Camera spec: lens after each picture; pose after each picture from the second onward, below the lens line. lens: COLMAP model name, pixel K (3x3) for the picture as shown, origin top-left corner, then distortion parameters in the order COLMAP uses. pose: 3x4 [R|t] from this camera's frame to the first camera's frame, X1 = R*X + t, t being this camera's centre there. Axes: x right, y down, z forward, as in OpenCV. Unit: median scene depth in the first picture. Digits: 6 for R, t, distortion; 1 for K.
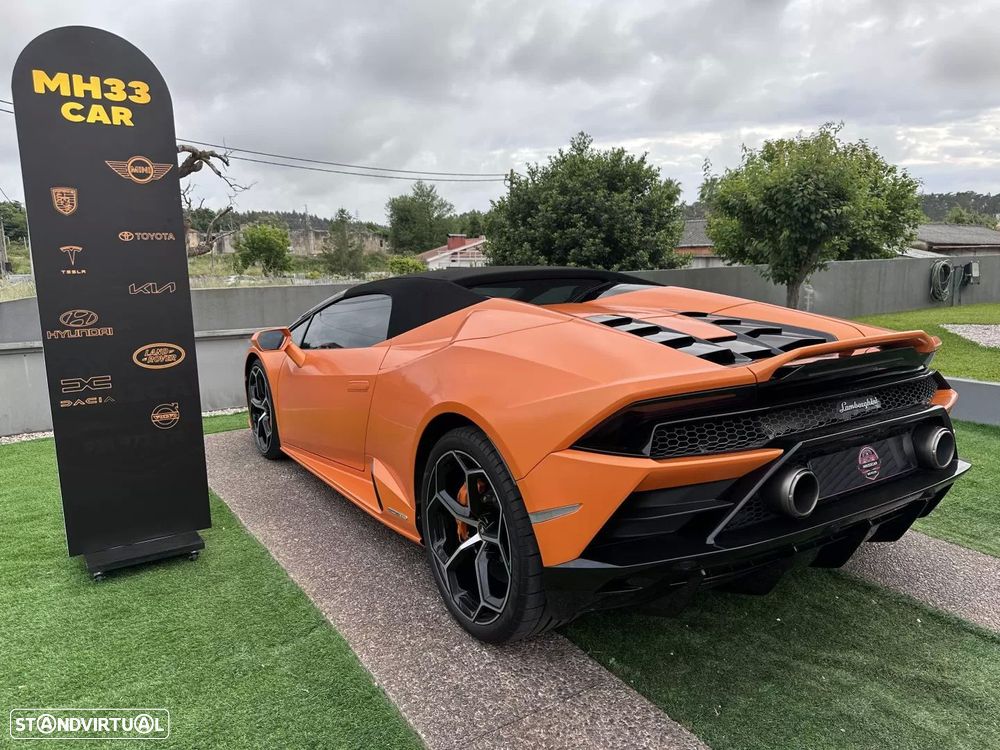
lens RADIAL K [[710.4, 0, 499.9], [0, 710.4, 374.9], [0, 0, 1]] dist [0.062729, -0.077071]
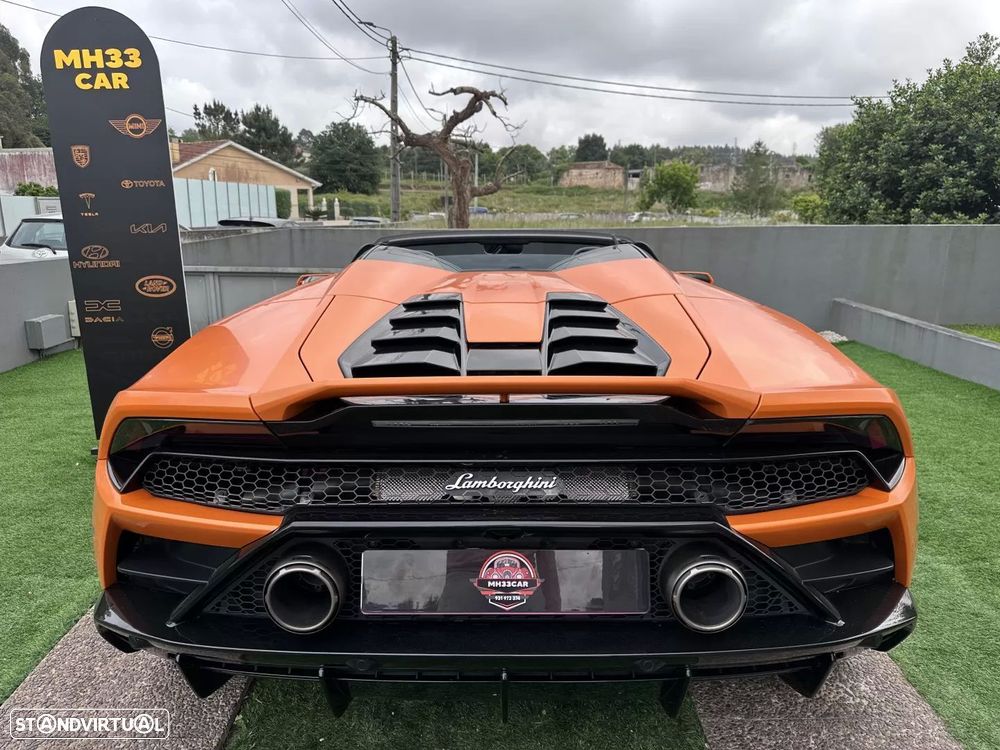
lens RADIAL K [[714.3, 0, 503.0], [0, 714.3, 374.4], [0, 0, 1]] dist [0.020852, -0.027019]
pose [[0.840899, 0.148084, -0.520538, 0.550975], [-0.103491, 0.988086, 0.113909, -0.080992], [0.531205, -0.041915, 0.846206, 0.341265]]
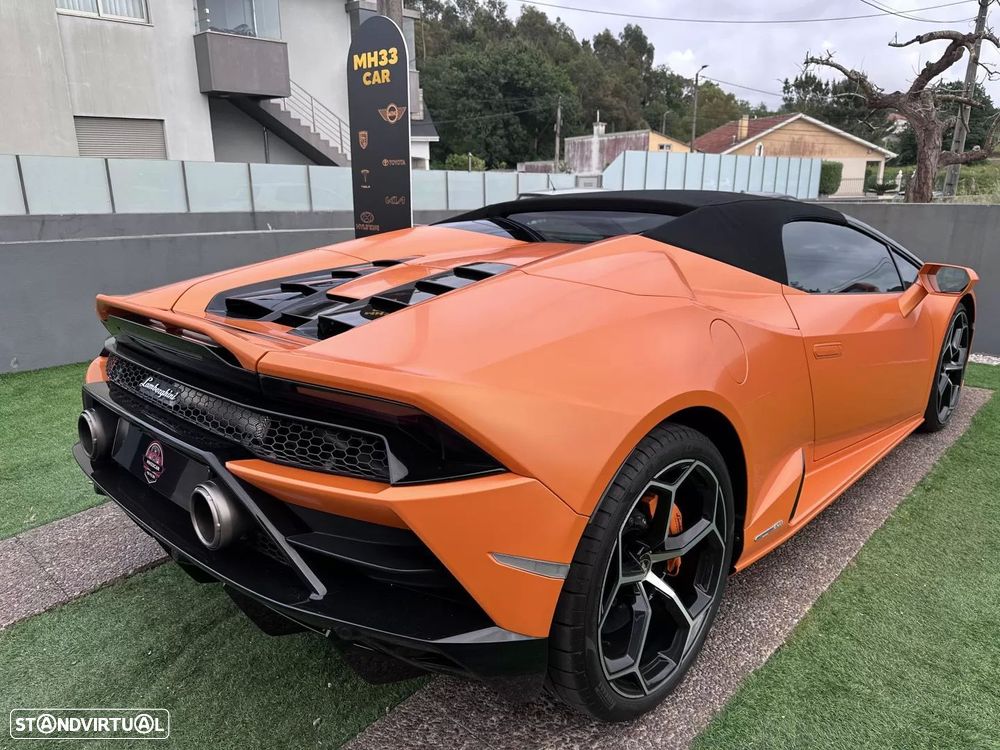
lens RADIAL K [[716.8, 0, 495.5], [0, 716.8, 375.4], [0, 0, 1]] dist [0.004674, -0.008251]
pose [[0.229807, 0.274572, -0.933702, 0.910058], [-0.147775, 0.958099, 0.245376, -0.153331], [0.961952, 0.081589, 0.260752, 0.792333]]
